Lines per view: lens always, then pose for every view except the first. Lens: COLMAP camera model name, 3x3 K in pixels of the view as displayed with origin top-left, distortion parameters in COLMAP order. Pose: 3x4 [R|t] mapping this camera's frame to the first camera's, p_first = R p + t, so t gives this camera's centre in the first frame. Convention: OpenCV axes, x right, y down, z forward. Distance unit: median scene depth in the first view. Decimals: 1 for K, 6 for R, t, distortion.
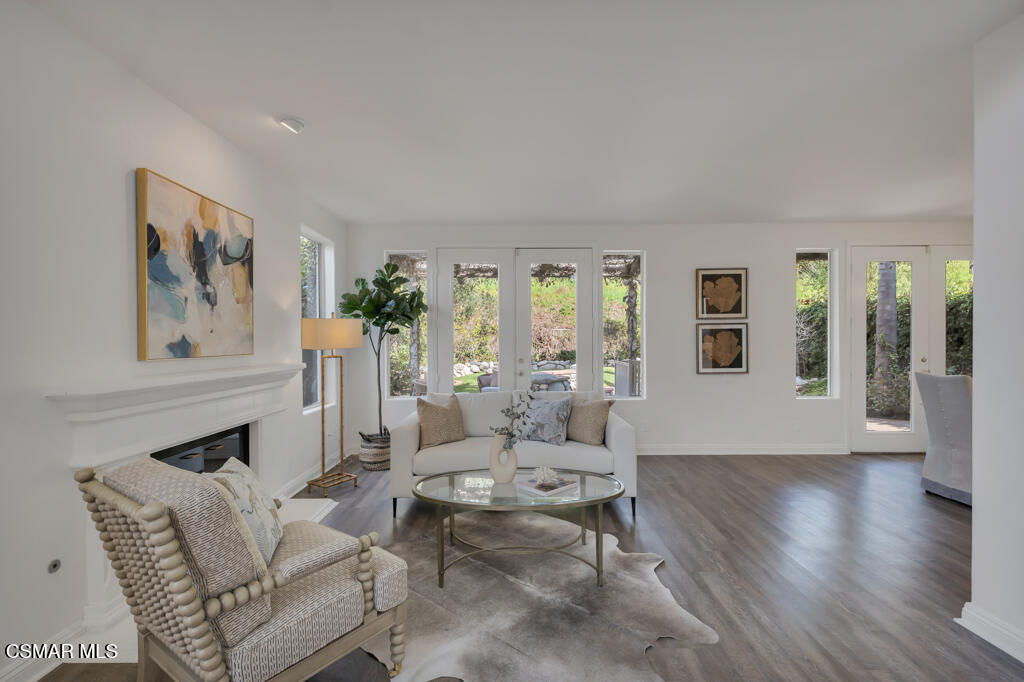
lens RADIAL K [[466.7, 0, 511.6], [0, 466.7, 339.0], [0, 0, 1]] dist [0.004013, -0.002686]
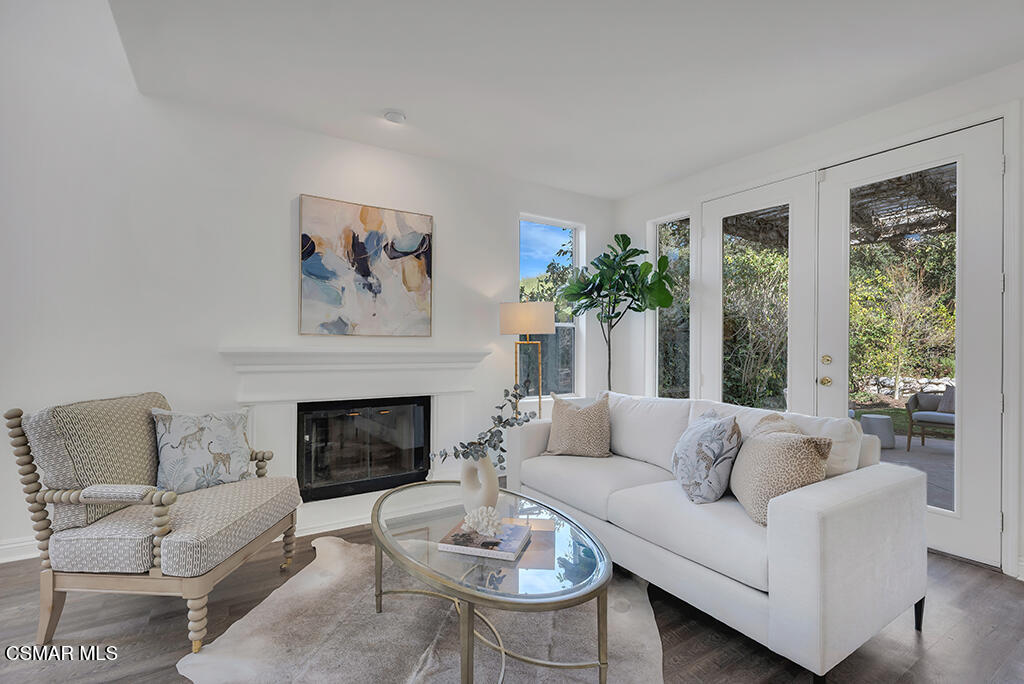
lens RADIAL K [[466.7, 0, 487.3], [0, 466.7, 335.1], [0, 0, 1]] dist [0.004013, -0.002686]
pose [[0.526842, -0.008029, -0.849925, 0.542224], [-0.008081, 0.999863, -0.014455, 0.051615], [0.849925, 0.014483, 0.526705, 0.614445]]
